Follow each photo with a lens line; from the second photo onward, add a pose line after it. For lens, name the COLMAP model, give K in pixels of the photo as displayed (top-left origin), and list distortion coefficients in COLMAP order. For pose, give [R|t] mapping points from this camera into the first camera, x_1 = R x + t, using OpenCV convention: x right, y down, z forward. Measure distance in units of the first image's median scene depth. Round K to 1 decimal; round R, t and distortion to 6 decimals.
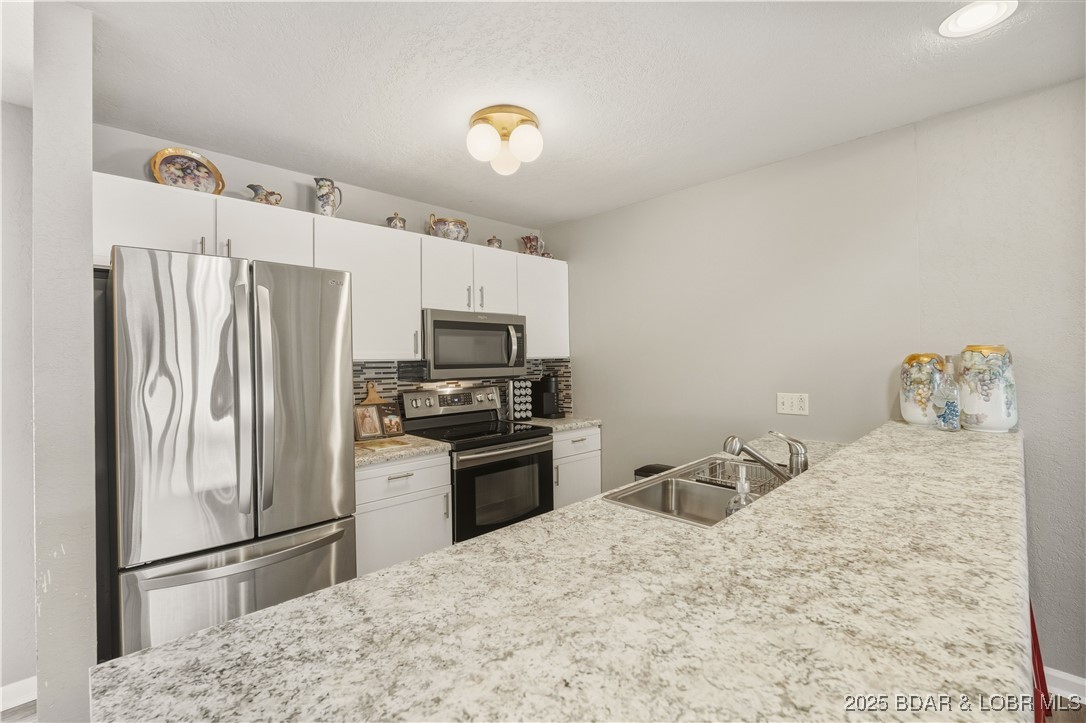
lens RADIAL K [[479.2, 0, 543.0], [0, 479.2, 361.5], [0, 0, 1]] dist [-0.001721, -0.000165]
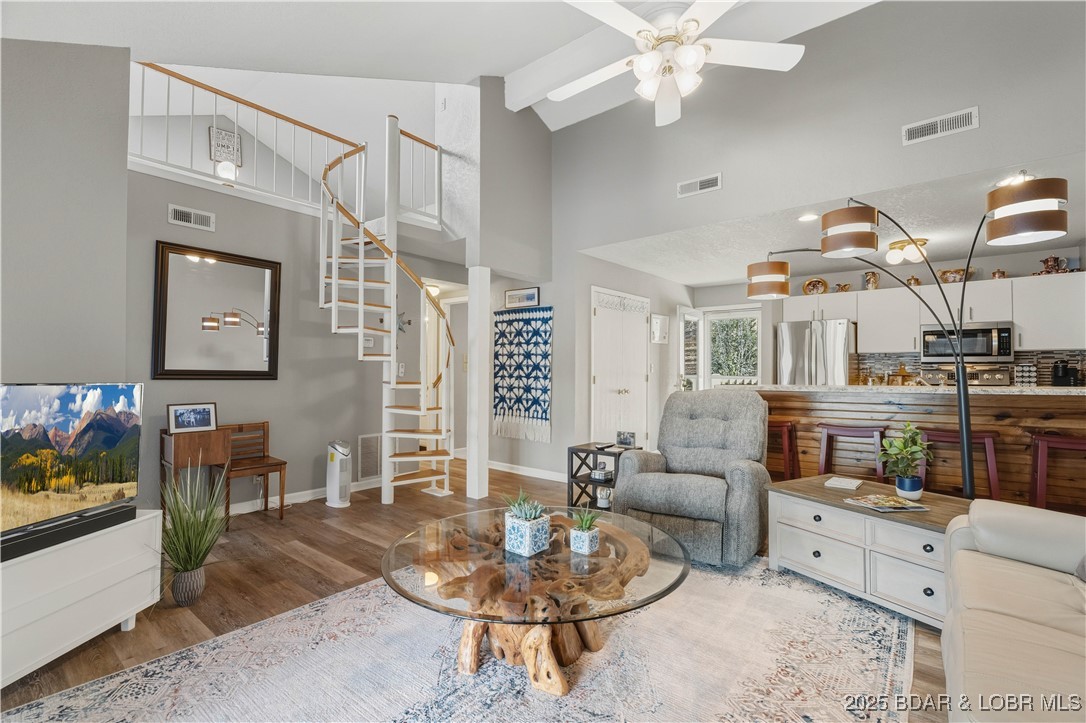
lens RADIAL K [[485.2, 0, 541.3], [0, 485.2, 362.5], [0, 0, 1]] dist [-0.012296, -0.000005]
pose [[0.108534, -0.004723, -0.994082, 1.423910], [-0.009387, 0.999939, -0.005776, 0.060186], [0.994048, 0.009958, 0.108483, -0.673413]]
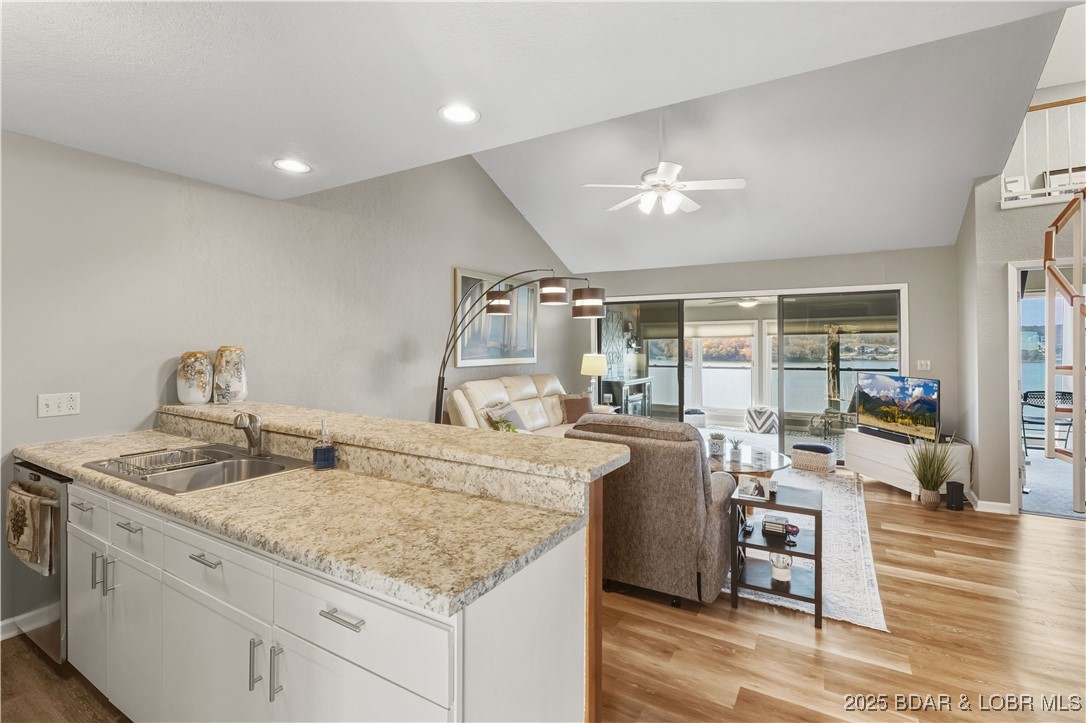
lens RADIAL K [[492.4, 0, 543.9], [0, 492.4, 337.7], [0, 0, 1]] dist [-0.017281, -0.000450]
pose [[-0.252698, 0.030042, 0.967079, -0.575771], [0.013875, 0.999528, -0.027425, -0.003484], [-0.967446, 0.006488, -0.252995, 0.274233]]
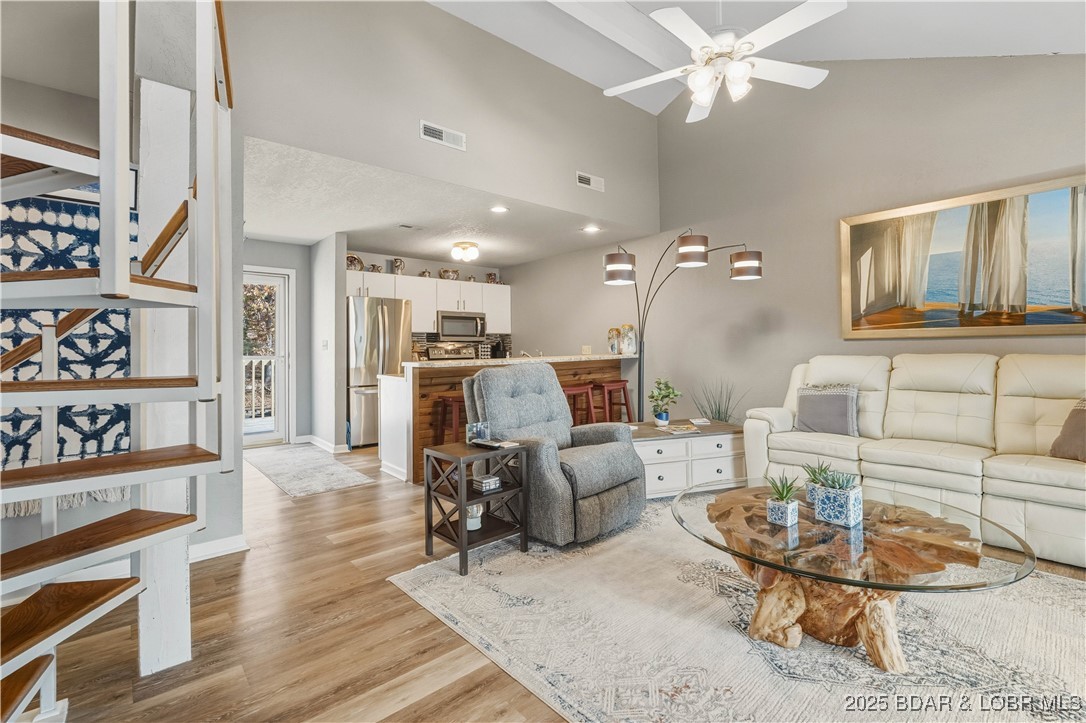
lens RADIAL K [[490.0, 0, 548.8], [0, 490.0, 341.6], [0, 0, 1]] dist [-0.009763, -0.000128]
pose [[0.998957, 0.001225, -0.045651, 0.386467], [-0.002188, 0.999776, -0.021047, 0.085986], [0.045615, 0.021125, 0.998736, -1.306292]]
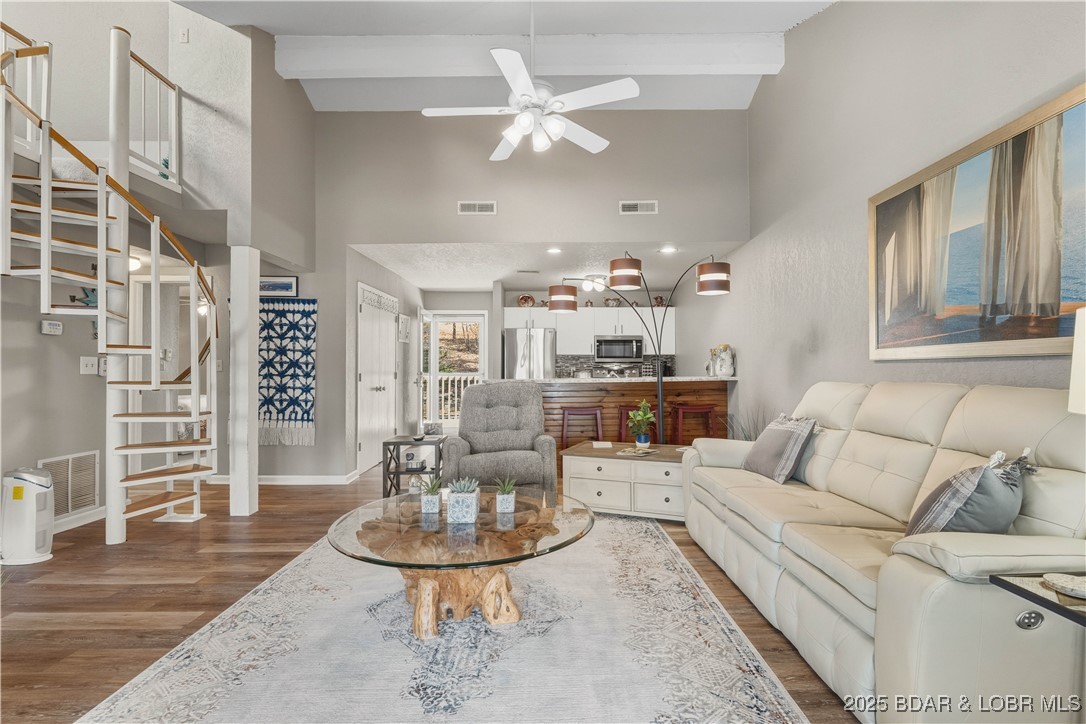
lens RADIAL K [[486.6, 0, 549.2], [0, 486.6, 368.4], [0, 0, 1]] dist [-0.010839, -0.000042]
pose [[0.721468, 0.007627, -0.692405, 1.389984], [-0.010841, 0.999941, -0.000280, 0.072642], [0.692363, 0.007708, 0.721509, -1.086552]]
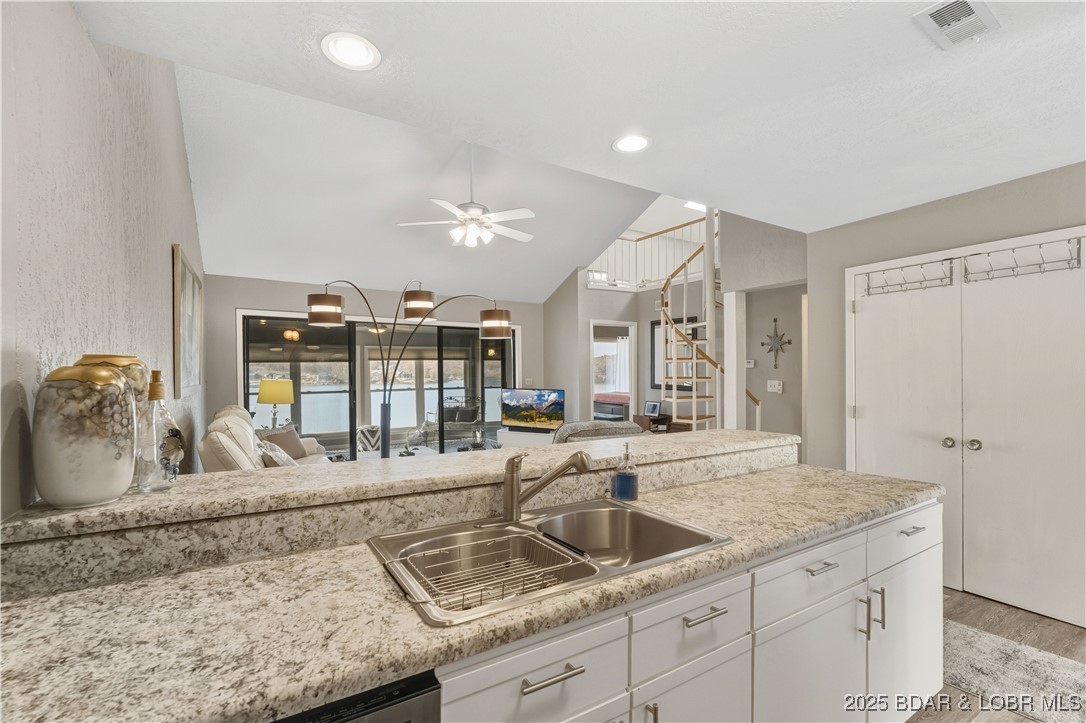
lens RADIAL K [[479.2, 0, 543.0], [0, 479.2, 361.5], [0, 0, 1]] dist [-0.001721, -0.000165]
pose [[-0.973619, 0.020053, 0.227299, 0.142085], [0.017166, 0.999745, -0.014669, -0.005120], [-0.227535, -0.010380, -0.973715, 1.009045]]
